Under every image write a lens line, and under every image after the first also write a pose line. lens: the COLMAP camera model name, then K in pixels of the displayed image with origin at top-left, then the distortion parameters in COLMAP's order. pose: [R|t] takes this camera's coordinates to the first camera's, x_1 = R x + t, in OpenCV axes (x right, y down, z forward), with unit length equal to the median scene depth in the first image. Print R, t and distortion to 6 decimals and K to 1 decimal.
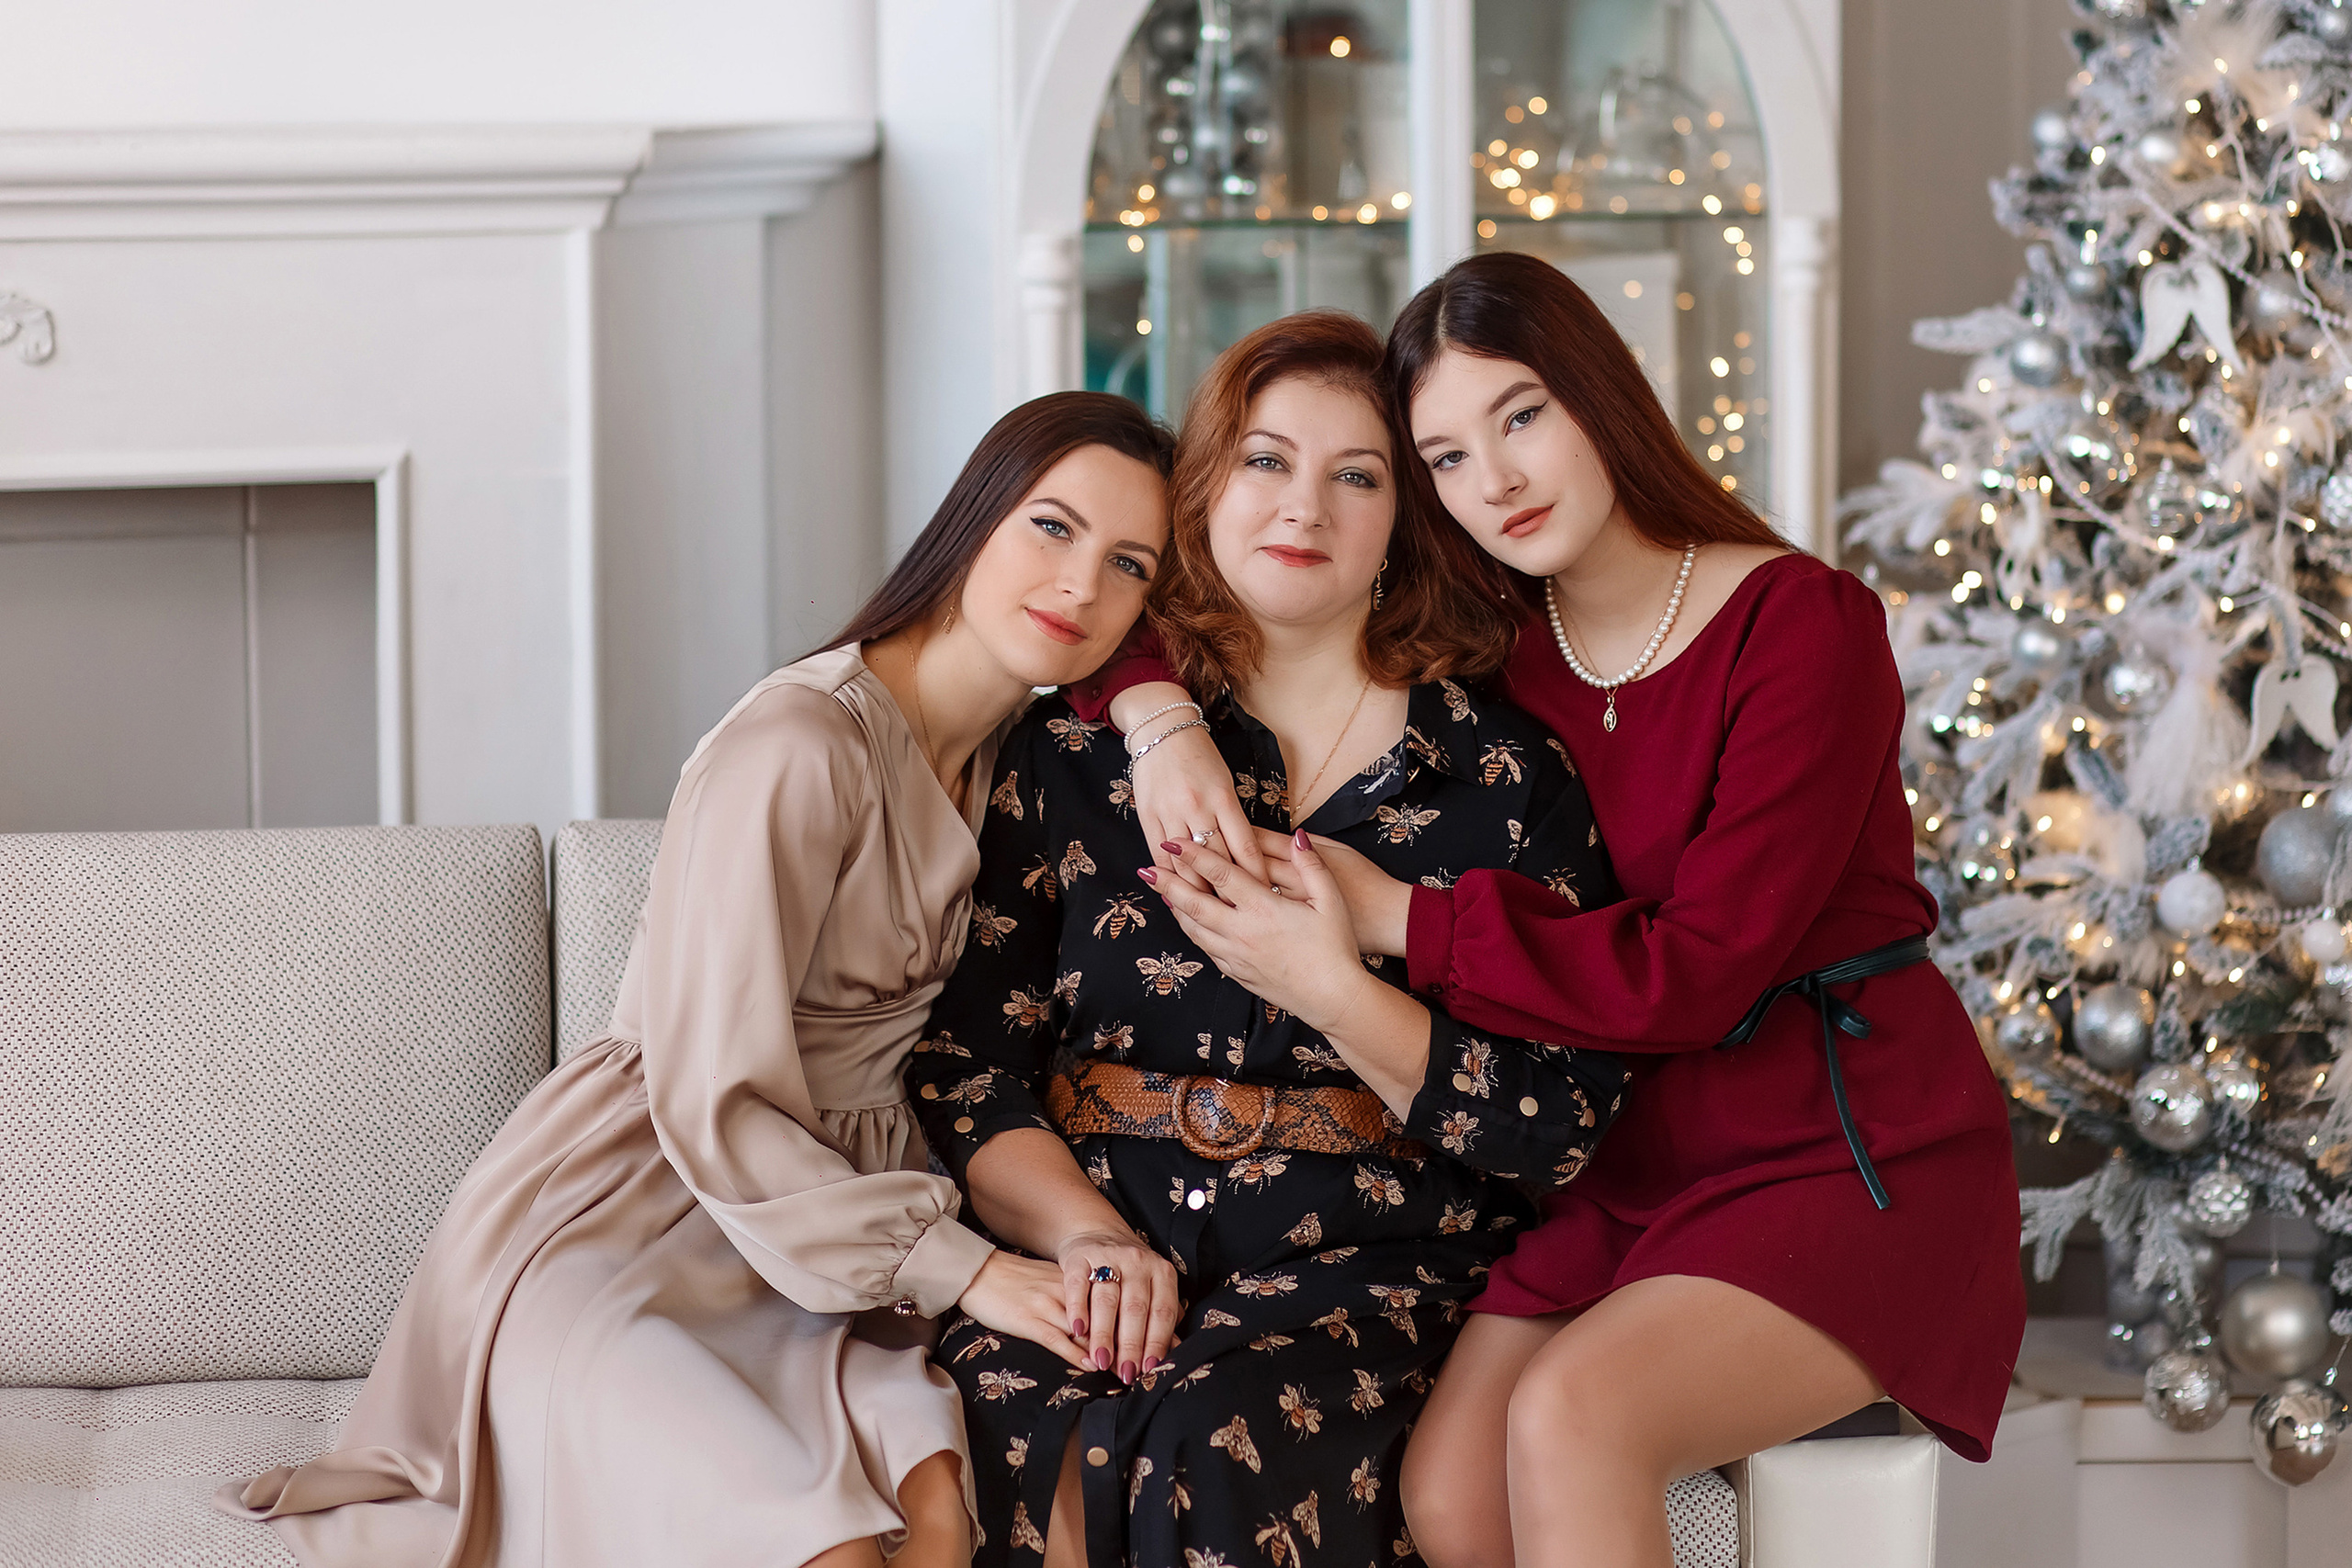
lens RADIAL K [[6908.0, 0, 1279.8], [0, 6908.0, 669.8], [0, 0, 1]] dist [0.053834, 0.000000]
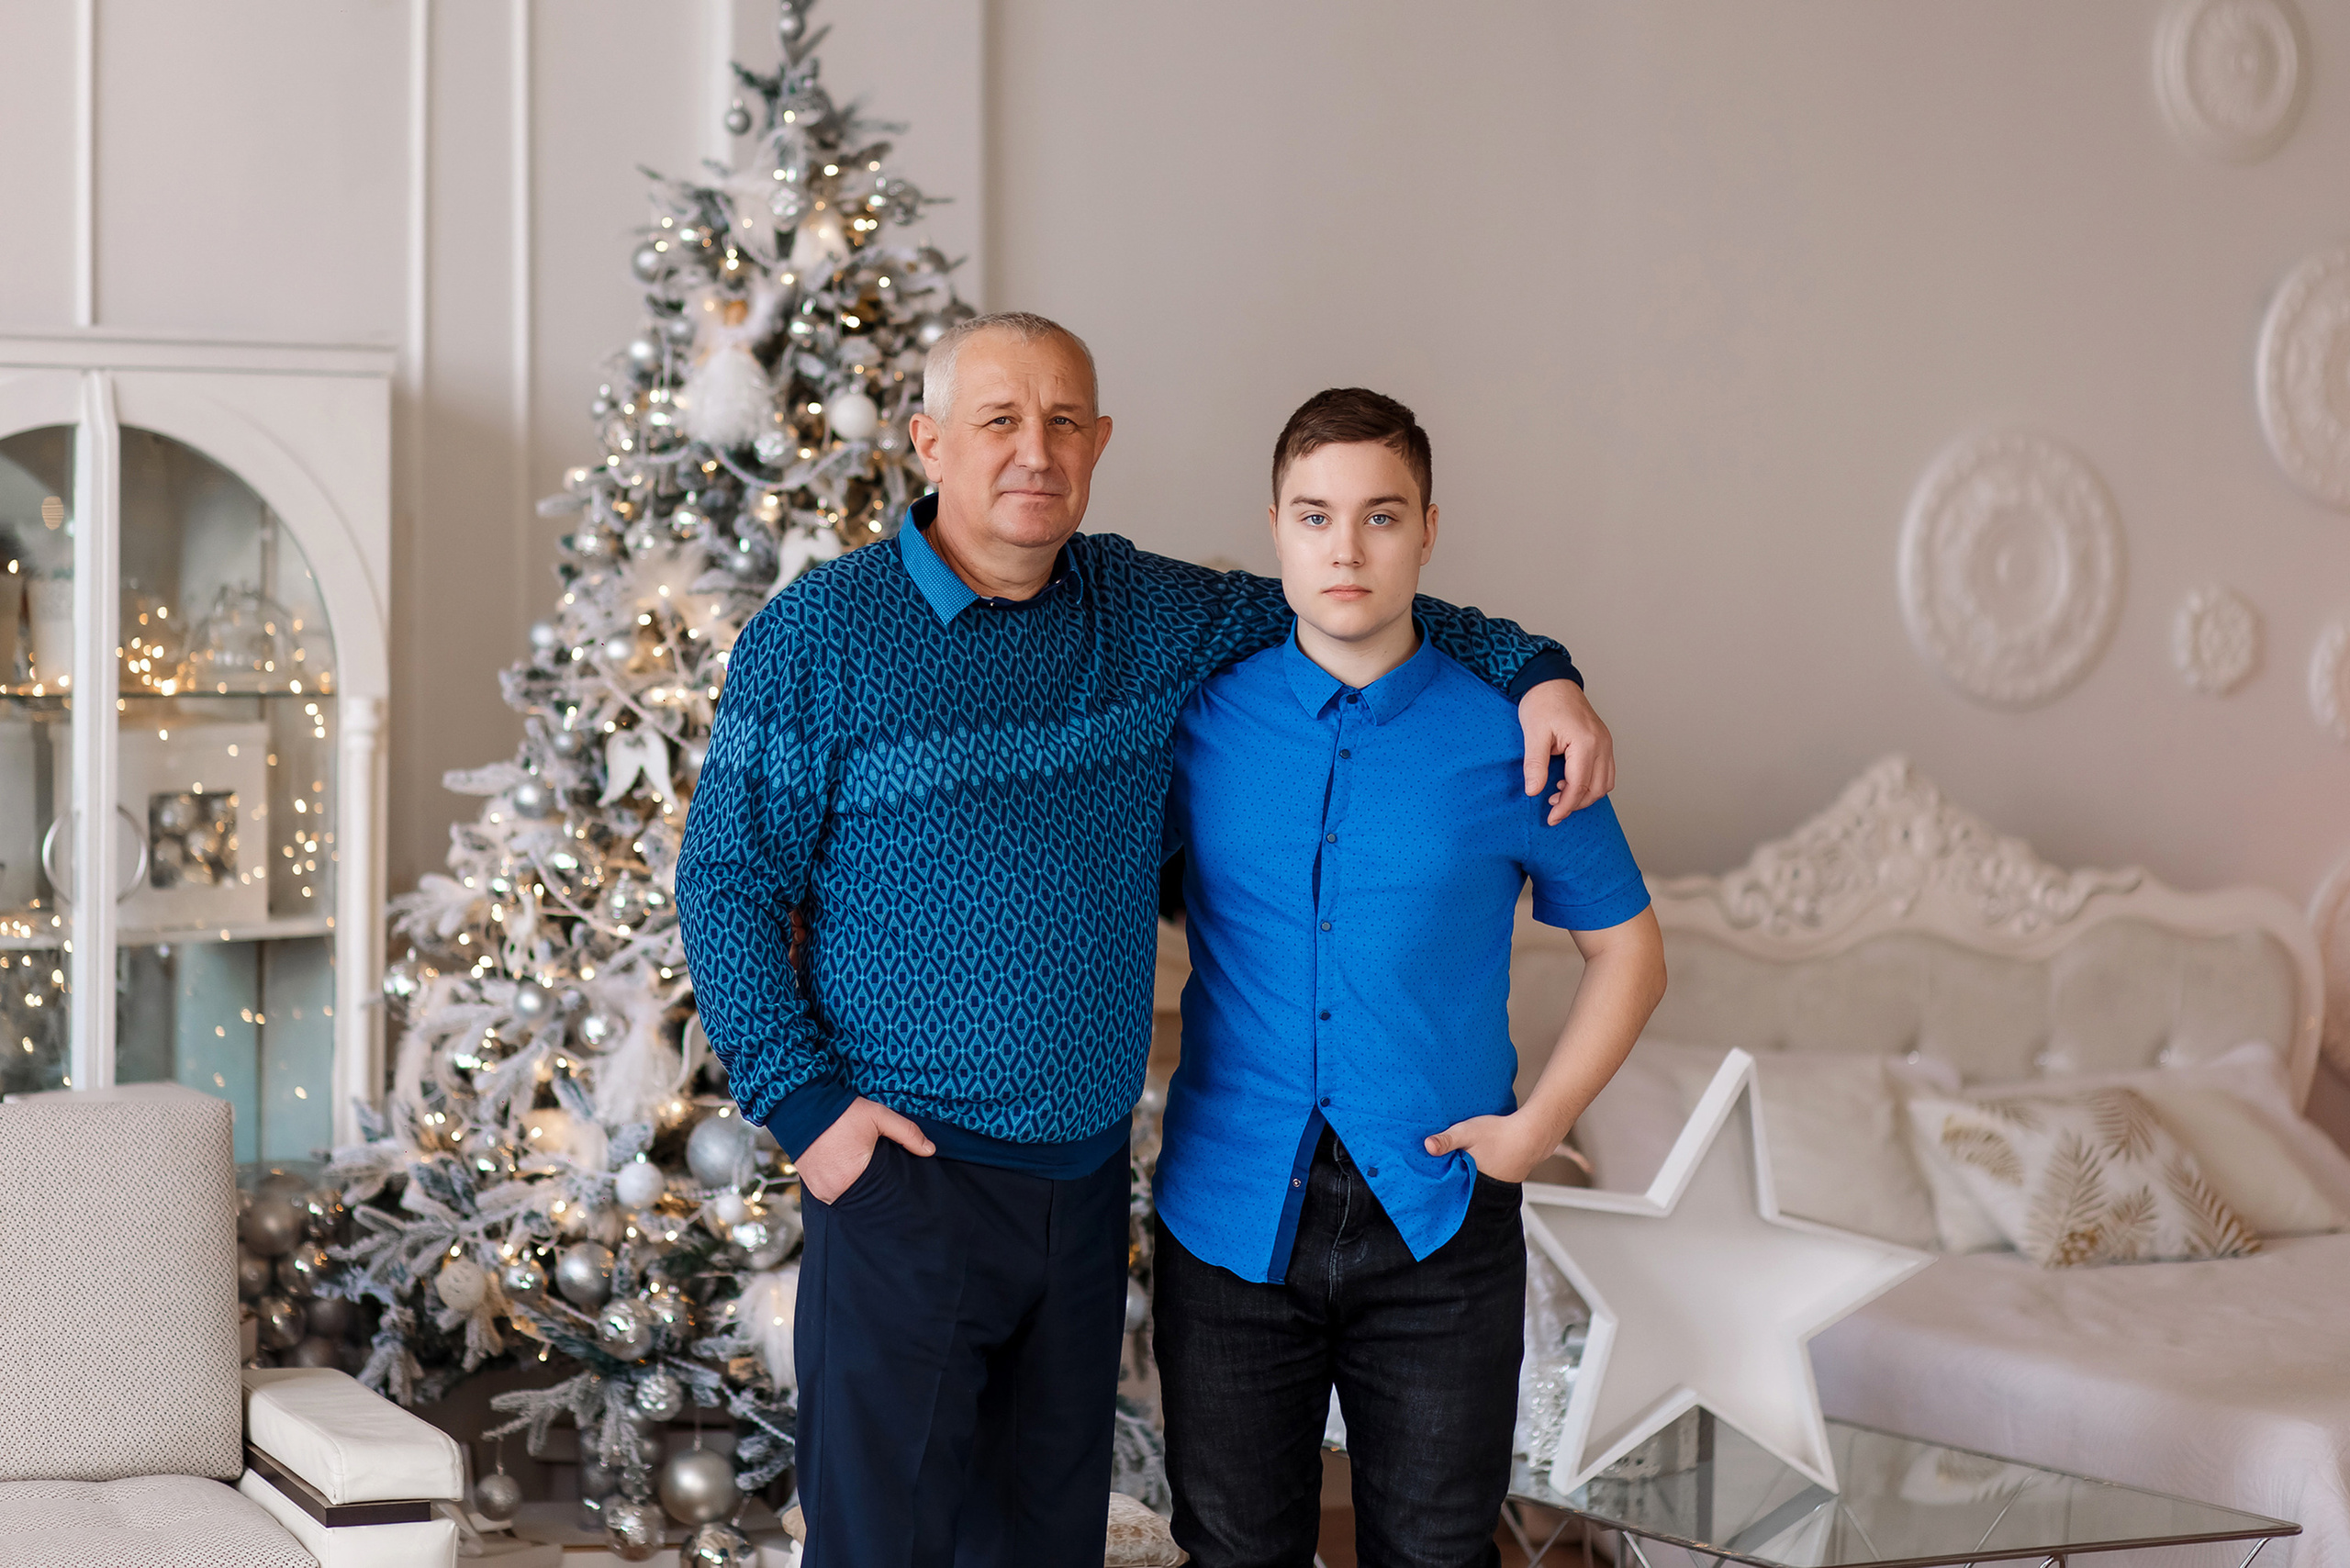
lens RADIAL K [[6903.0, 0, 1160.7], [0, 6903.0, 730.6], [0, 0, 1]] dist [0.053834, 0.000000]
pose [[0.980763, 0.010652, 0.194913, -0.038039], [0.002204, 0.997842, -0.065620, 0.033244], [-0.195192, 0.064787, 0.978623, -0.391056]]
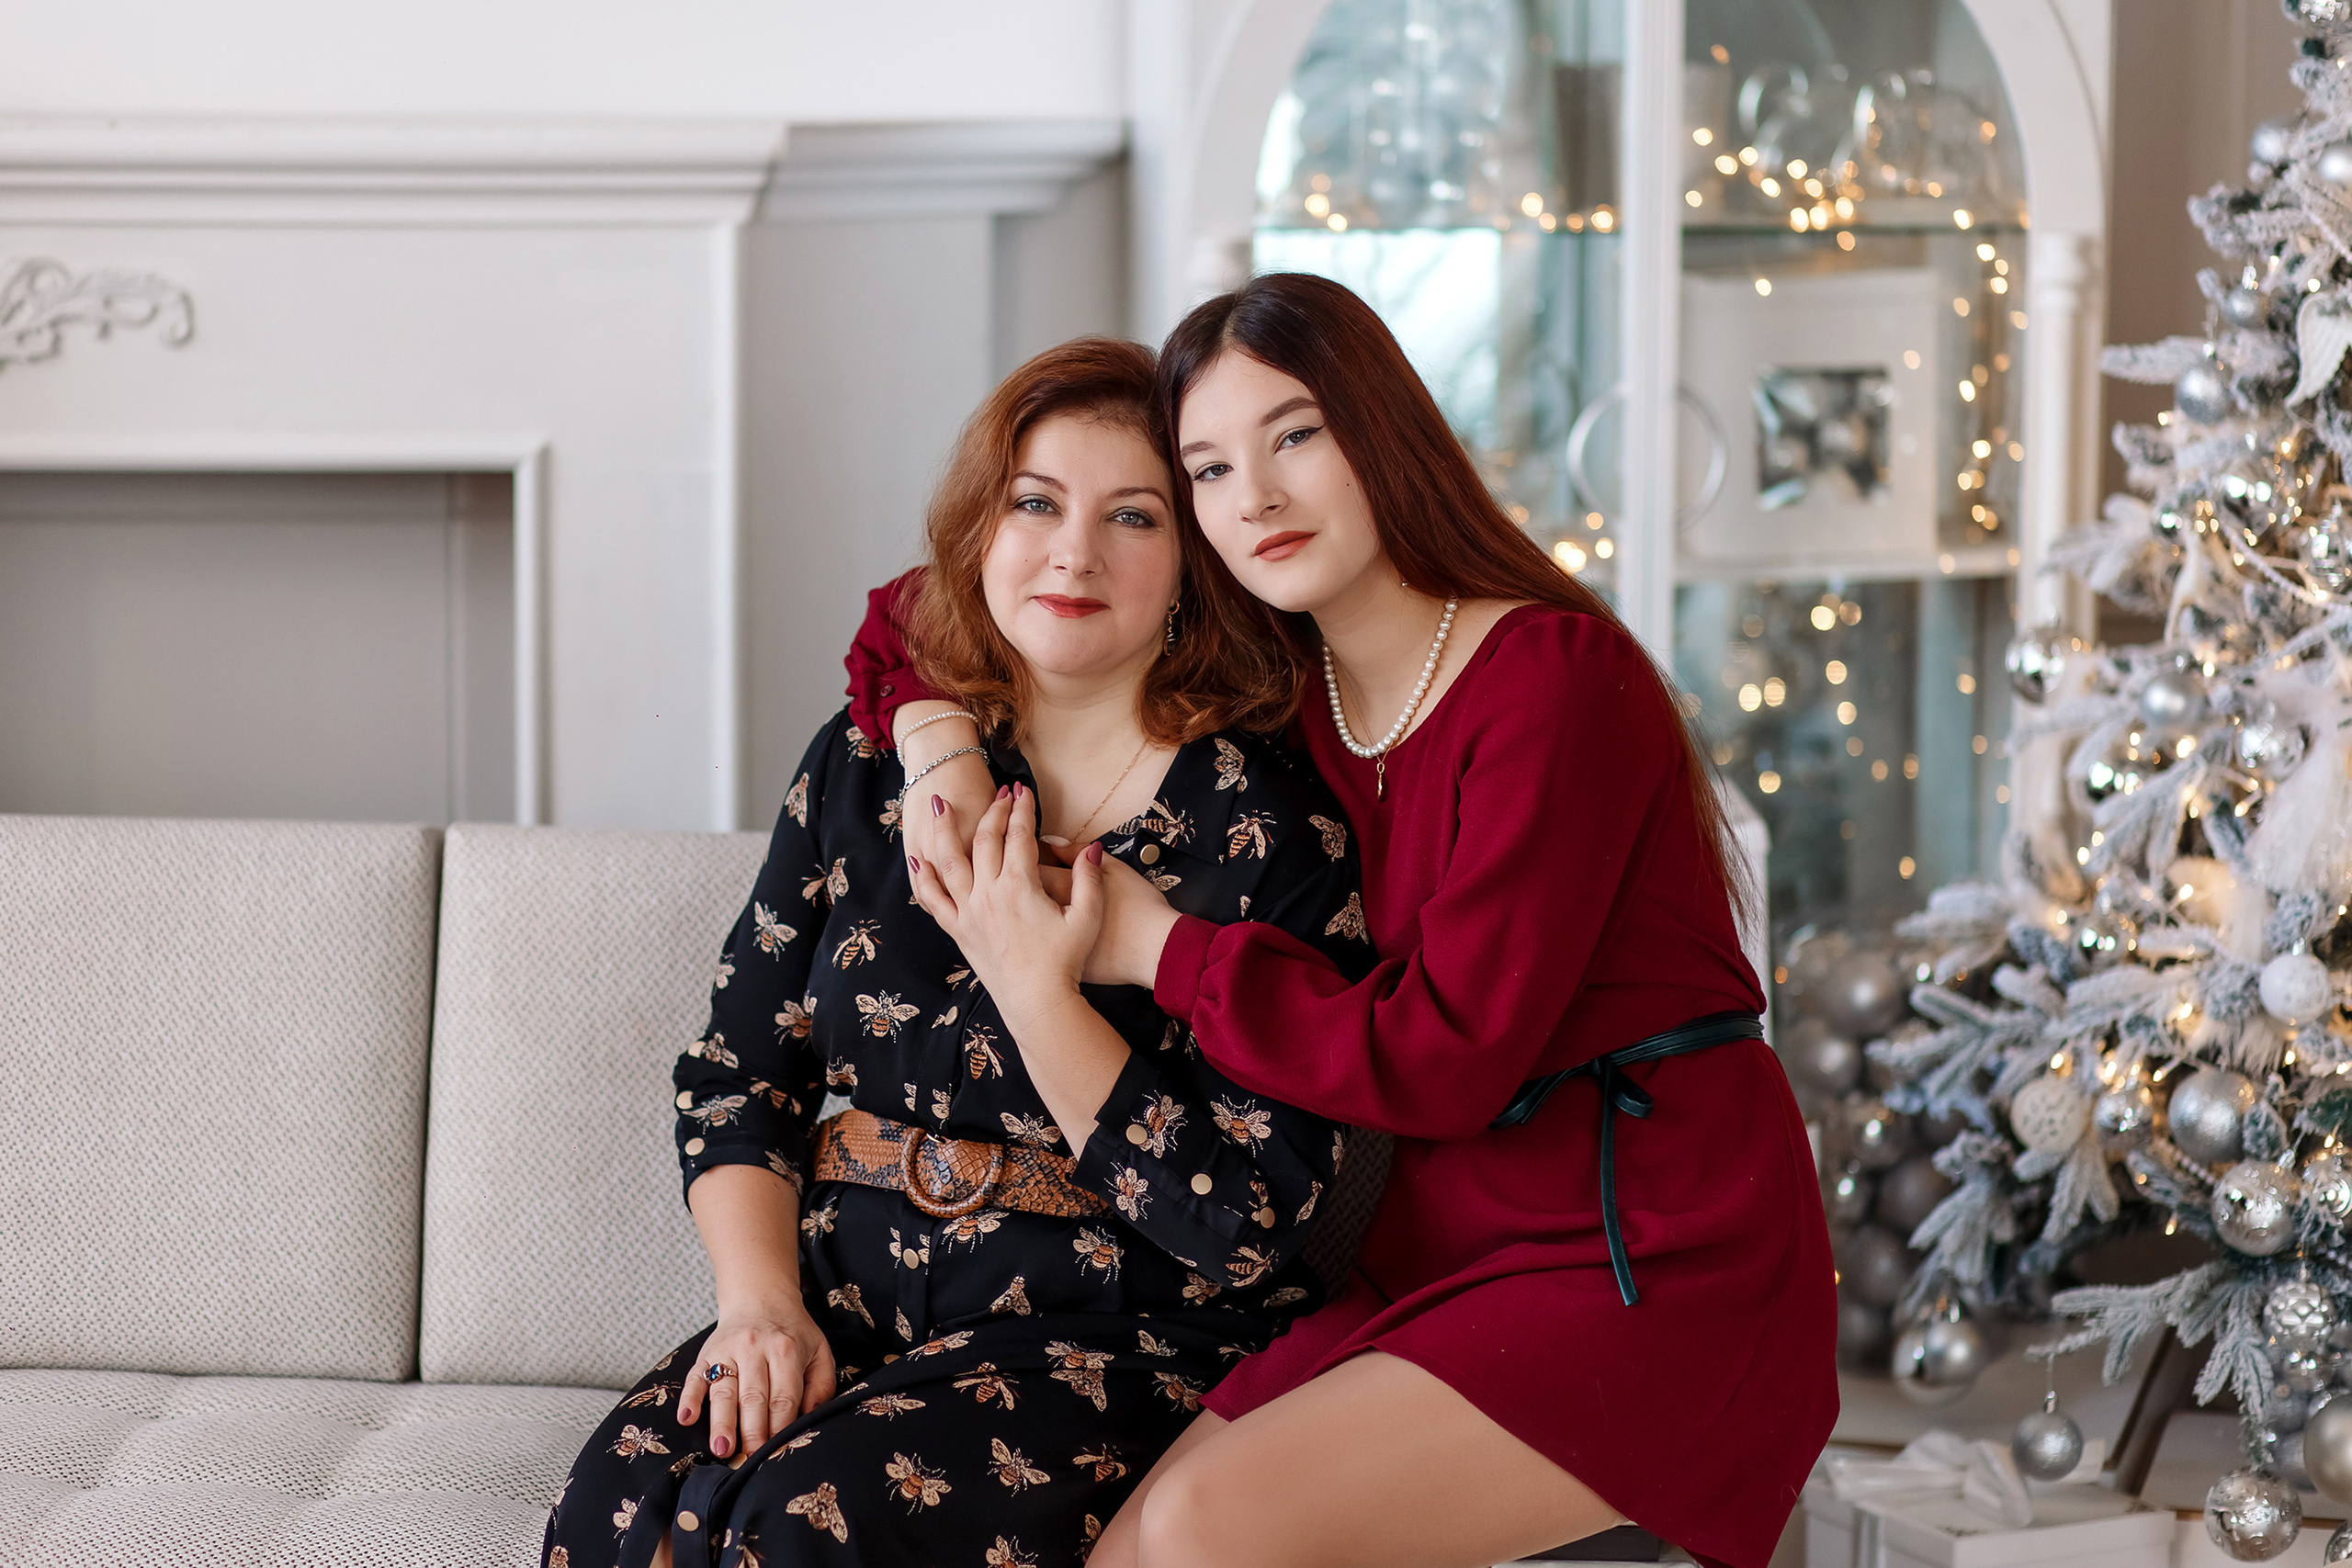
lens RADIAL K [[6270.4, 0, 1111.5], [0, 6270.4, 772.3], [0, 0, 1]] dist [0.137499, 0.000000]
pose [[0.960376, 0.043046, -0.275362, 0.205636], [-0.036425, 0.998912, 0.029115, -0.013251], [0.276316, -0.017931, 0.960900, 0.146939]]
